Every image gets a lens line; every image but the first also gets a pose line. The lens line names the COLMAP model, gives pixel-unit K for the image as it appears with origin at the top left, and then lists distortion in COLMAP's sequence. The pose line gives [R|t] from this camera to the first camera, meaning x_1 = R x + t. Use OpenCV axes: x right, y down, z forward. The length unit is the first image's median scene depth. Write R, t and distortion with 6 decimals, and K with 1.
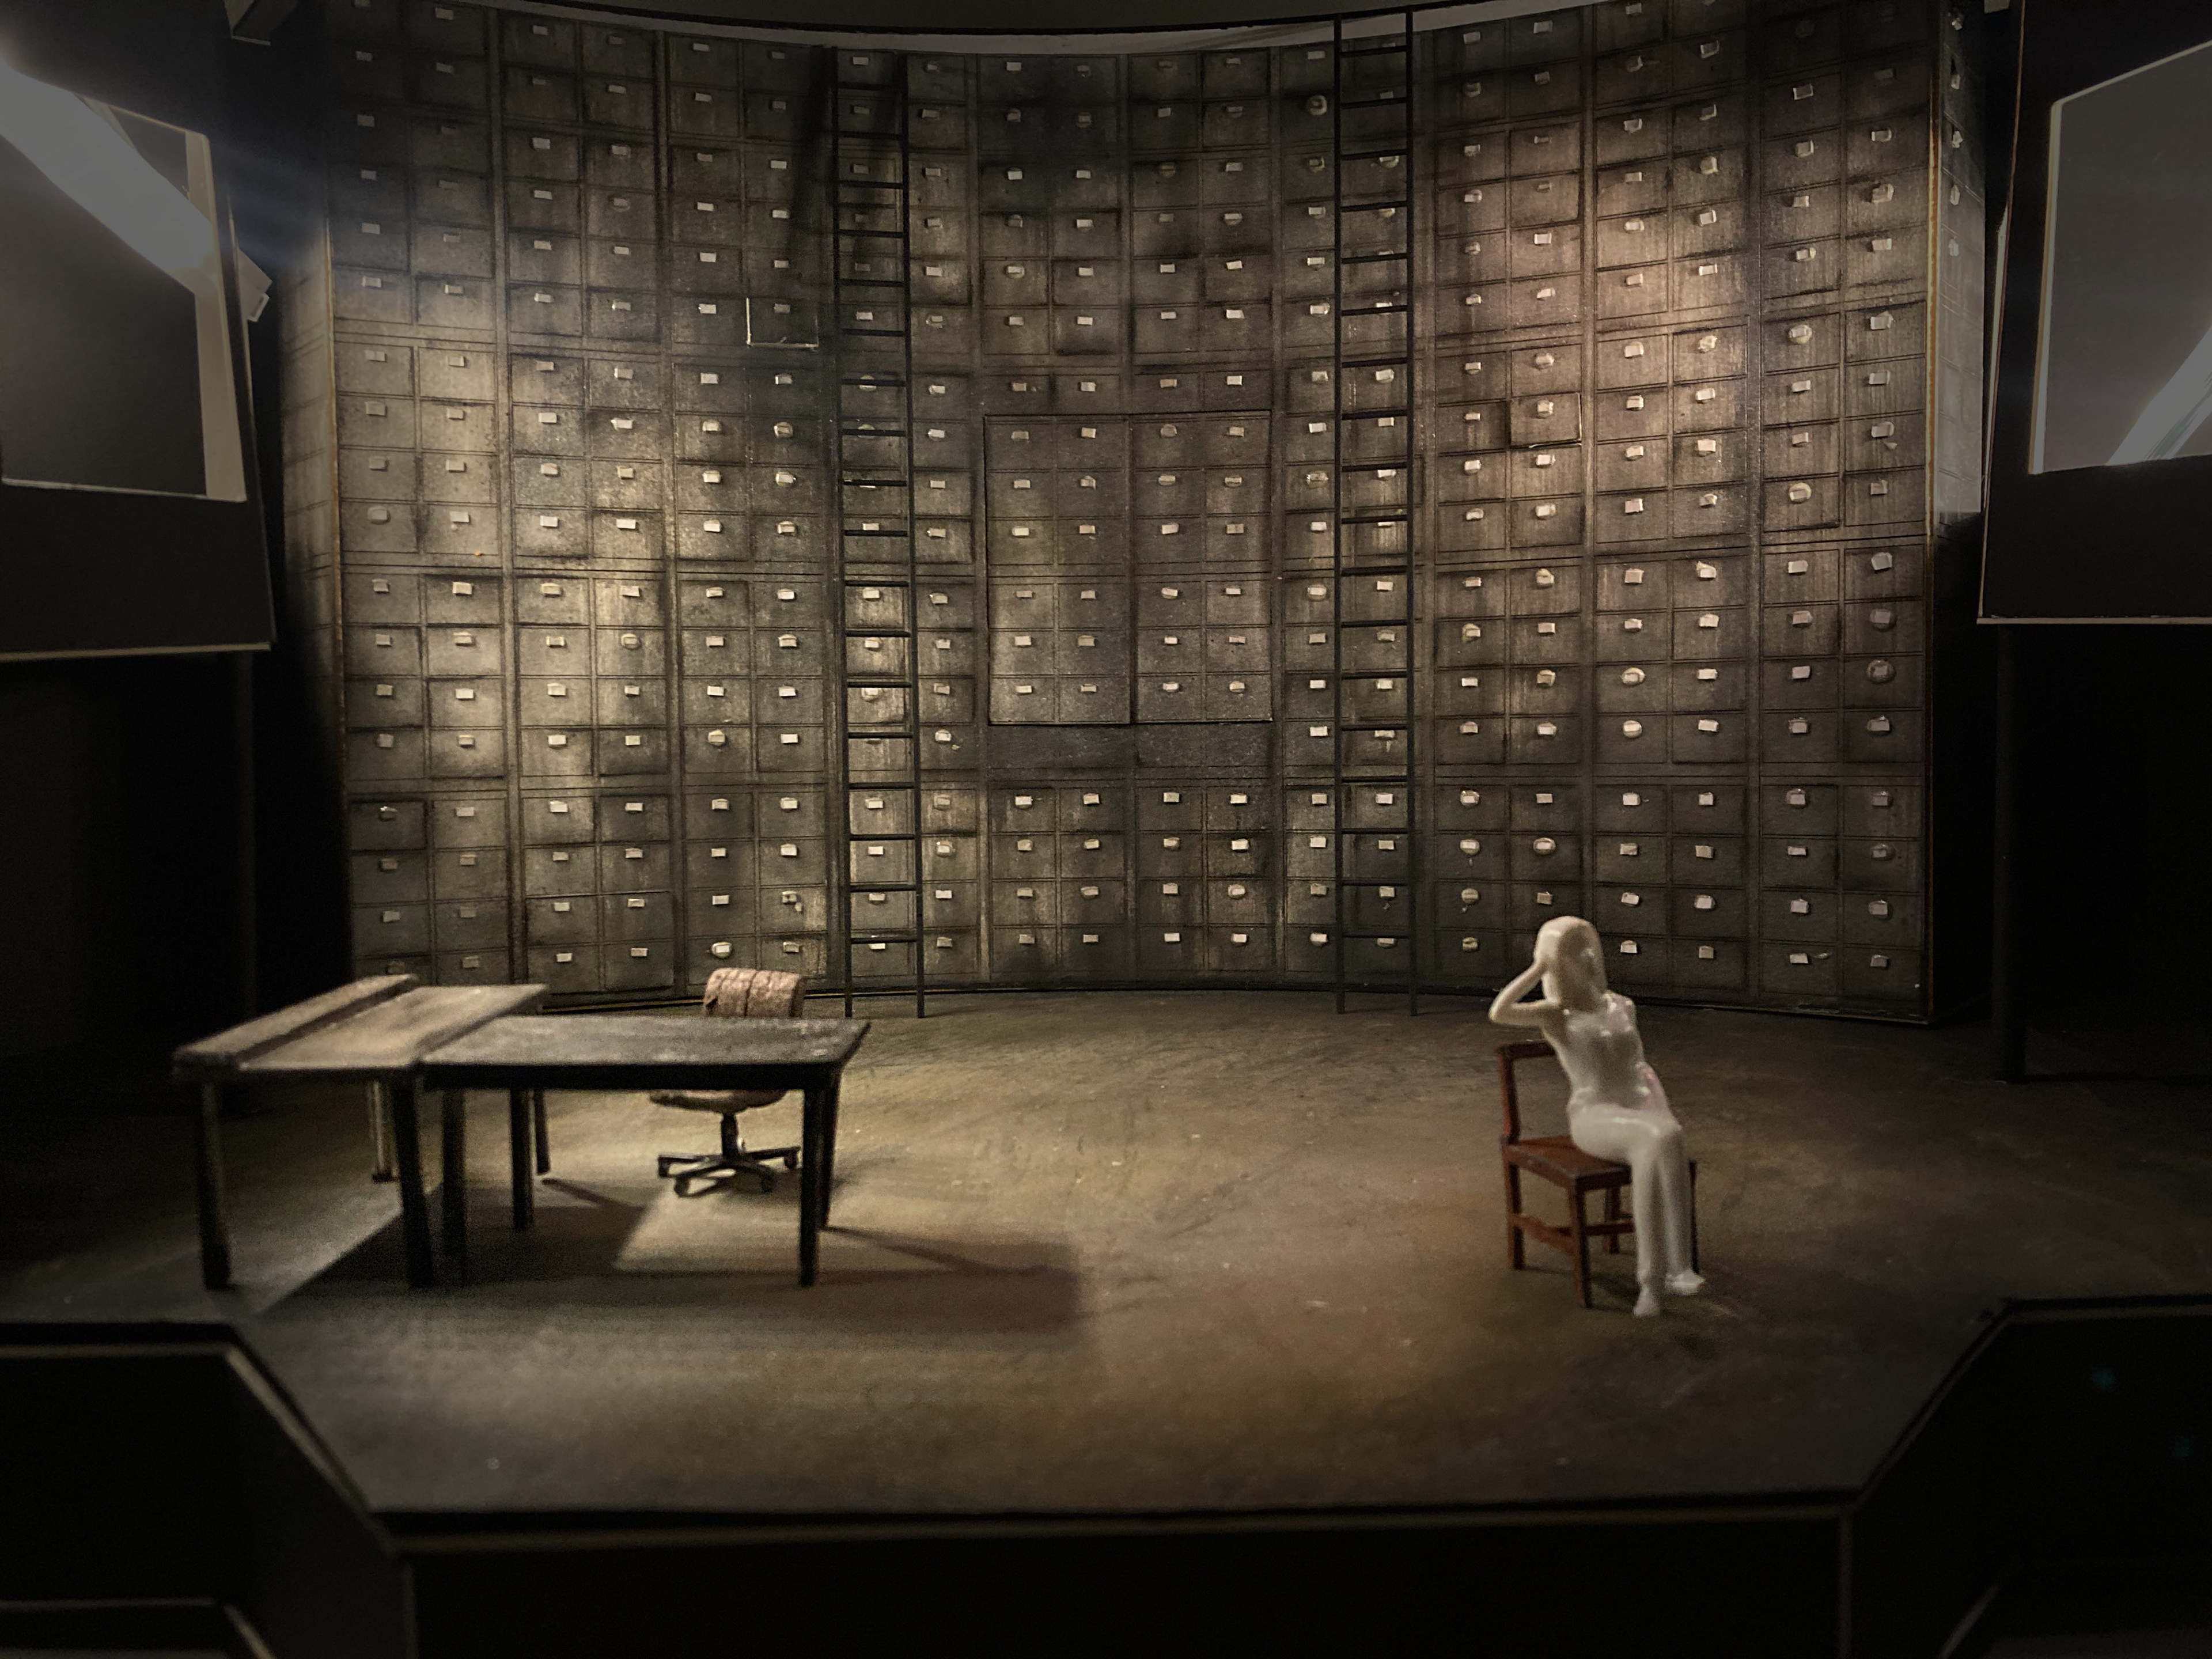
lens RADIAL K [[1806.3, 0, 1123.1], [0, 1806.3, 844.6], [0, 0, 1]] dist [0.026267, -0.045590]
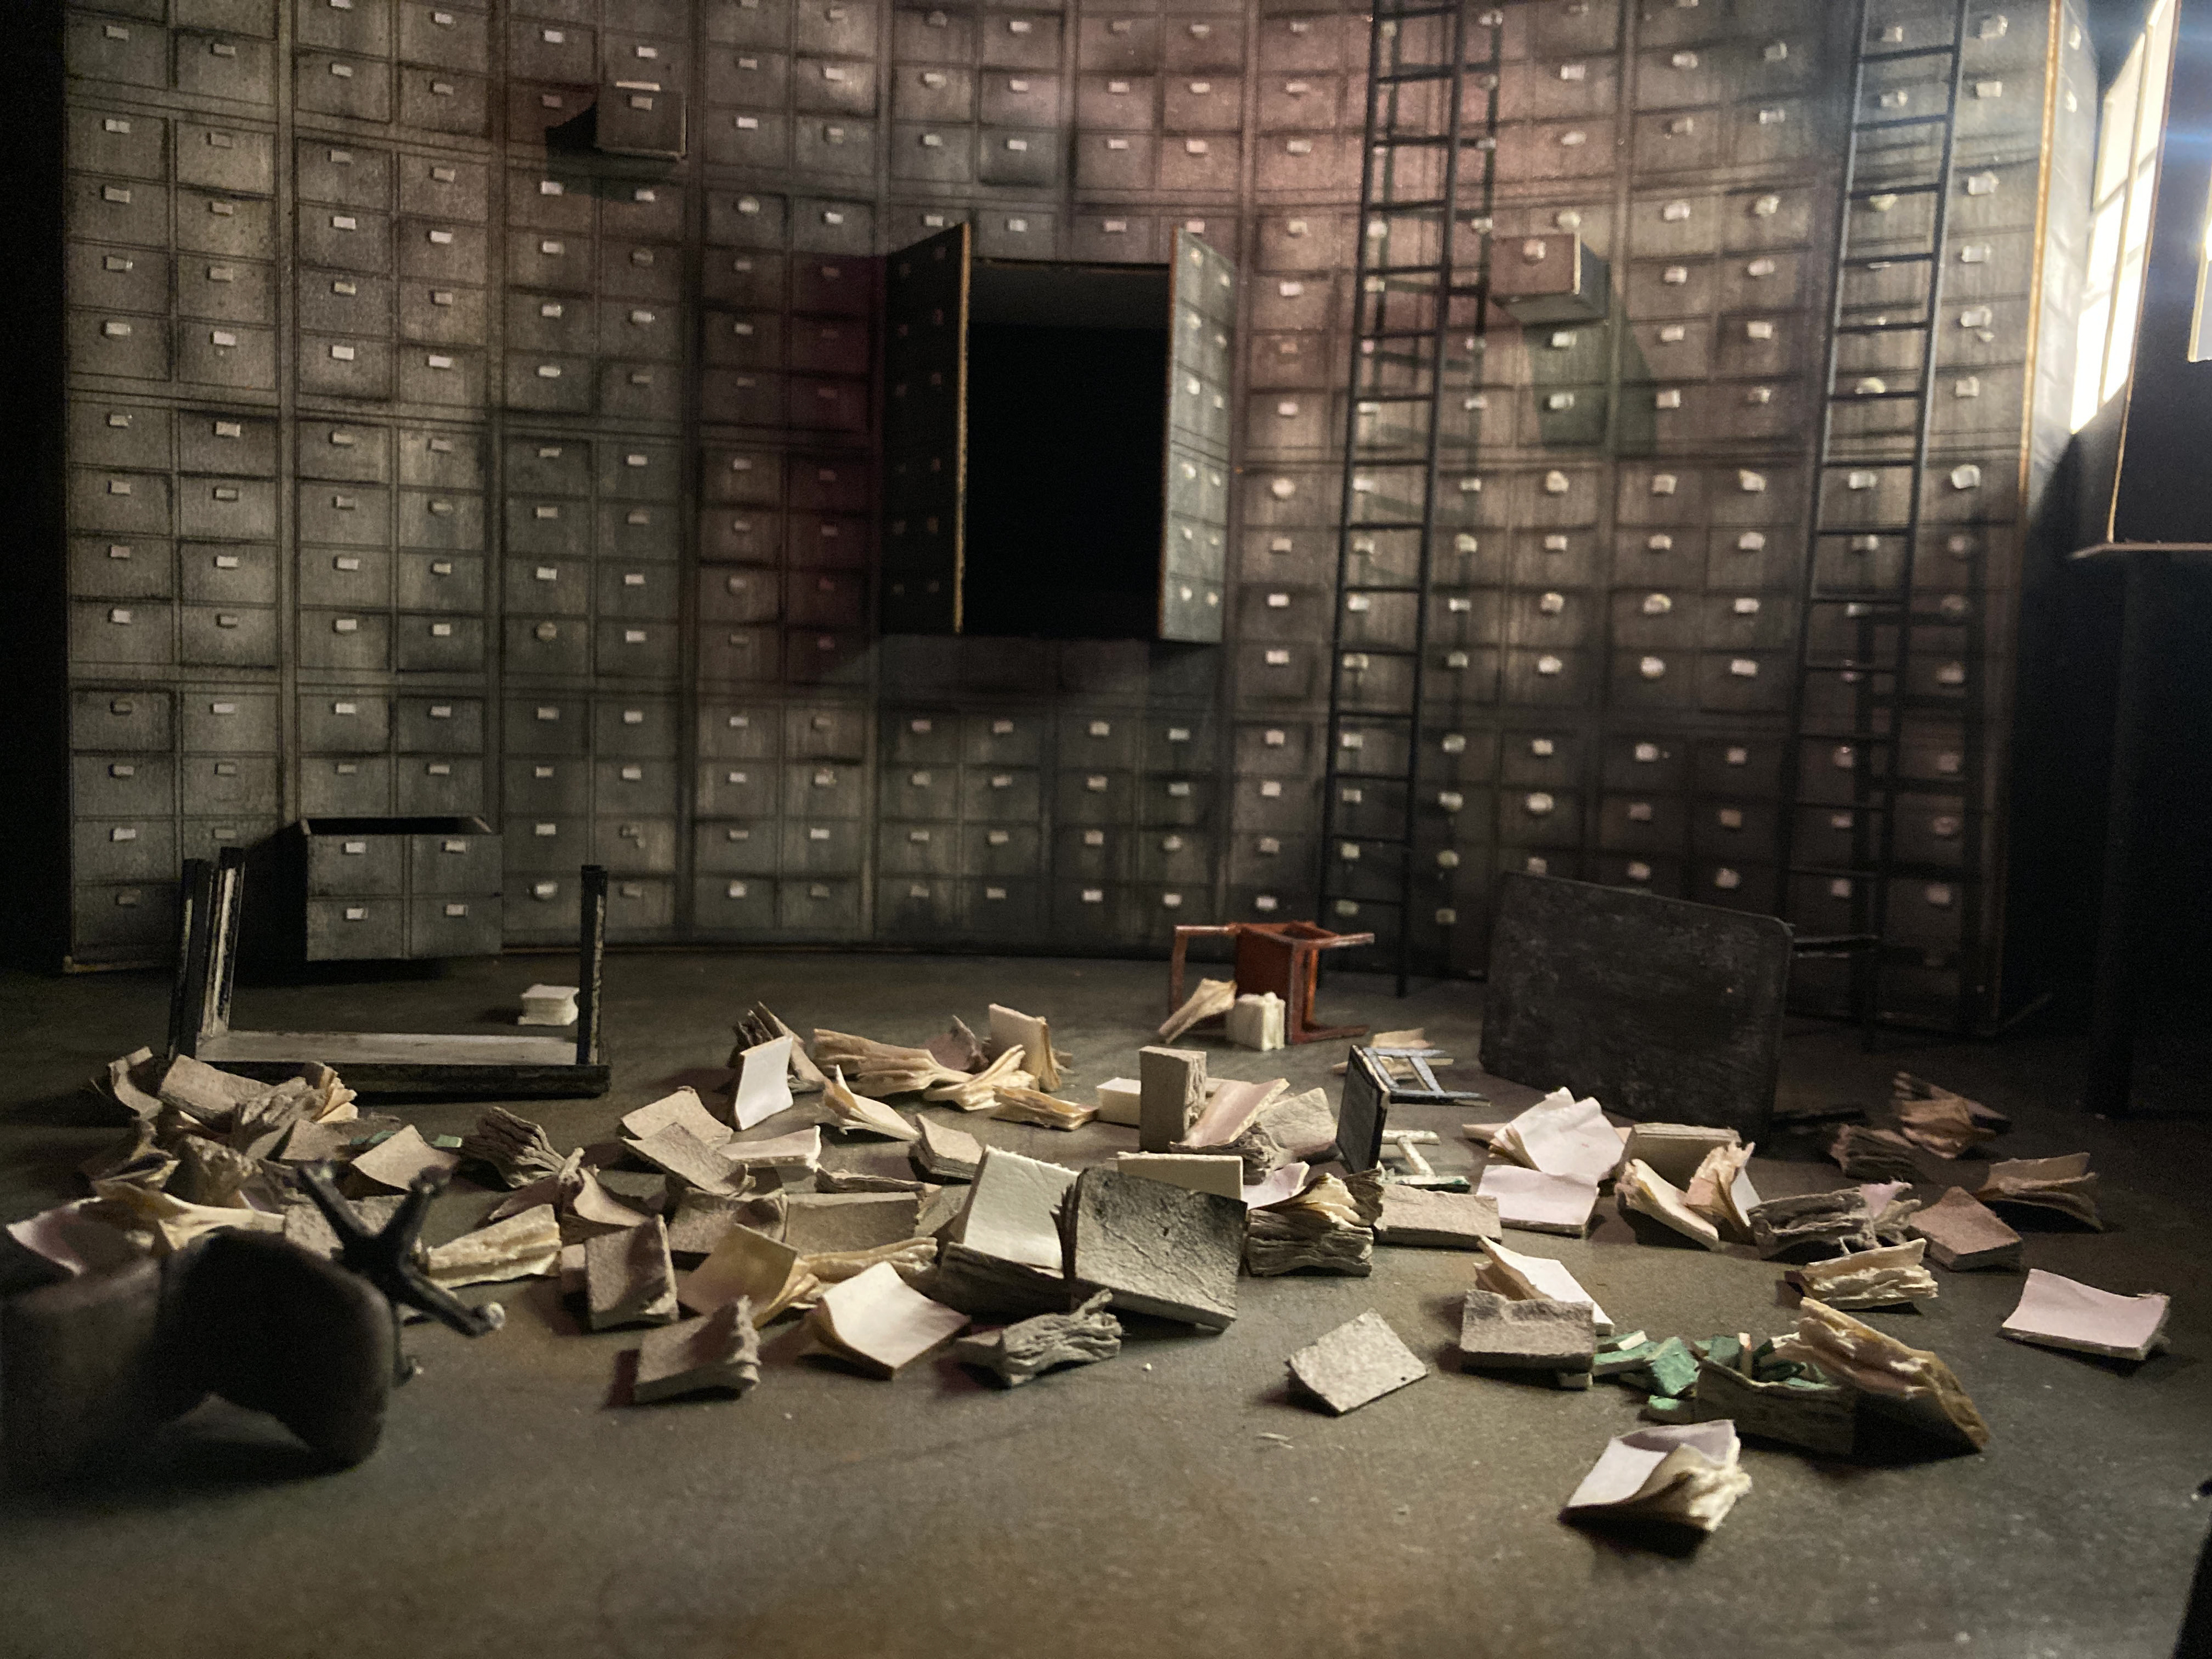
lens RADIAL K [[1806.3, 0, 1107.0], [0, 1806.3, 849.6], [0, 0, 1]] dist [0.026267, -0.045590]
pose [[0.998568, 0.039291, 0.036307, 0.002825], [-0.040454, 0.998673, 0.031875, 0.003042], [-0.035006, -0.033298, 0.998832, 0.168828]]
